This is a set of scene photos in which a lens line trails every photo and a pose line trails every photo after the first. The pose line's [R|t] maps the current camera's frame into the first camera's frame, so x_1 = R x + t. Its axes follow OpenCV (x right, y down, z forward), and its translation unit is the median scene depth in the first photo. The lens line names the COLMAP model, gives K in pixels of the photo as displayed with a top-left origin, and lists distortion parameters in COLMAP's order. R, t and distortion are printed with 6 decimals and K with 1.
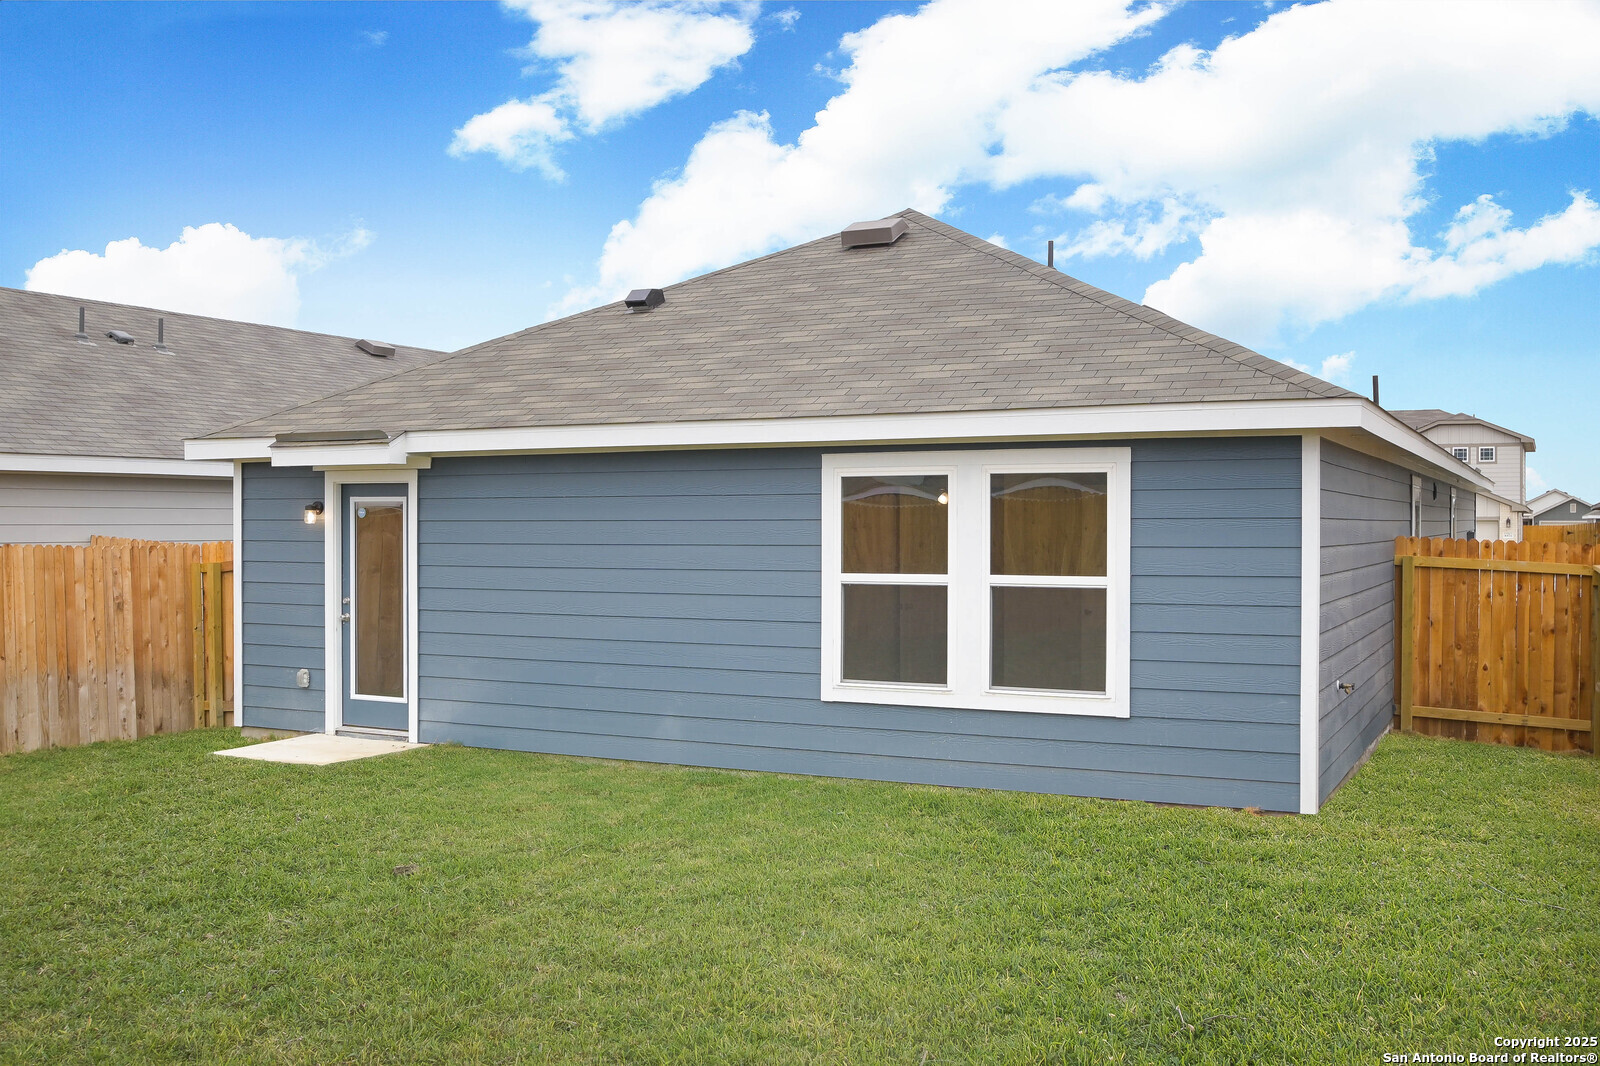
lens RADIAL K [[1515.9, 0, 799.3], [0, 1515.9, 537.2], [0, 0, 1]] dist [-0.011490, 0.000000]
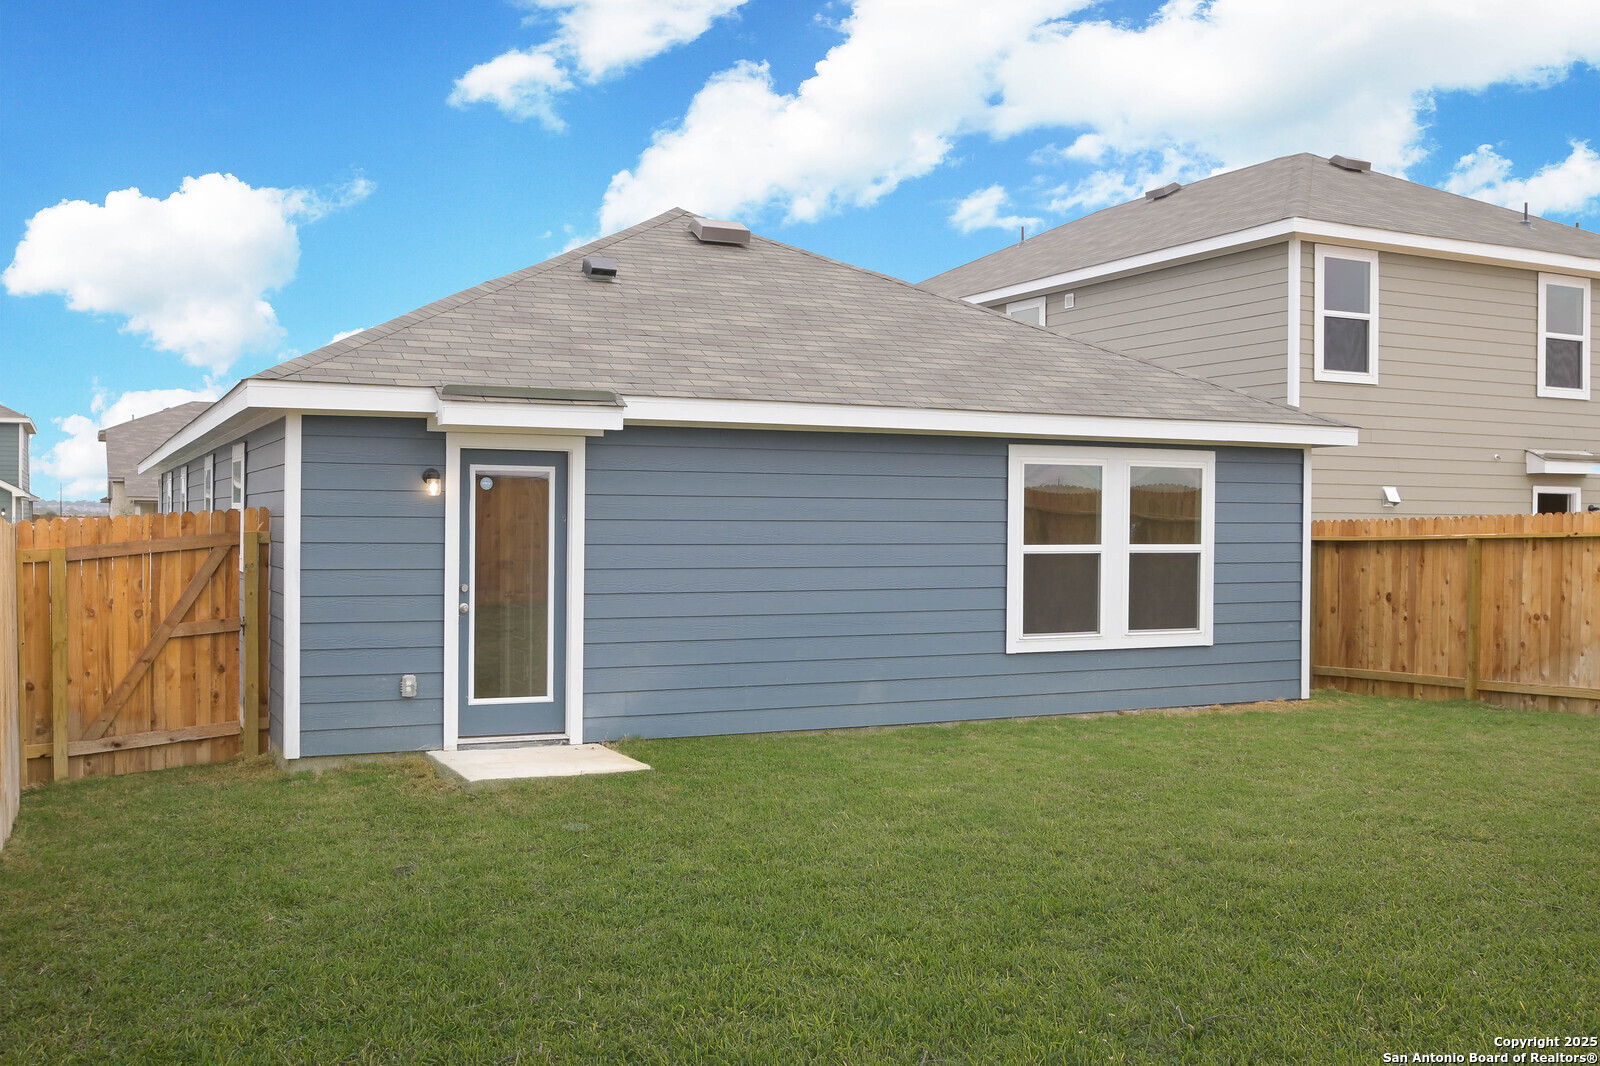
lens RADIAL K [[1515.9, 0, 799.7], [0, 1515.9, 531.6], [0, 0, 1]] dist [-0.011490, 0.000000]
pose [[0.612204, -0.000484, 0.790700, -1.025115], [0.001556, 0.999999, -0.000593, 0.013629], [-0.790698, 0.001594, 0.612204, 0.410844]]
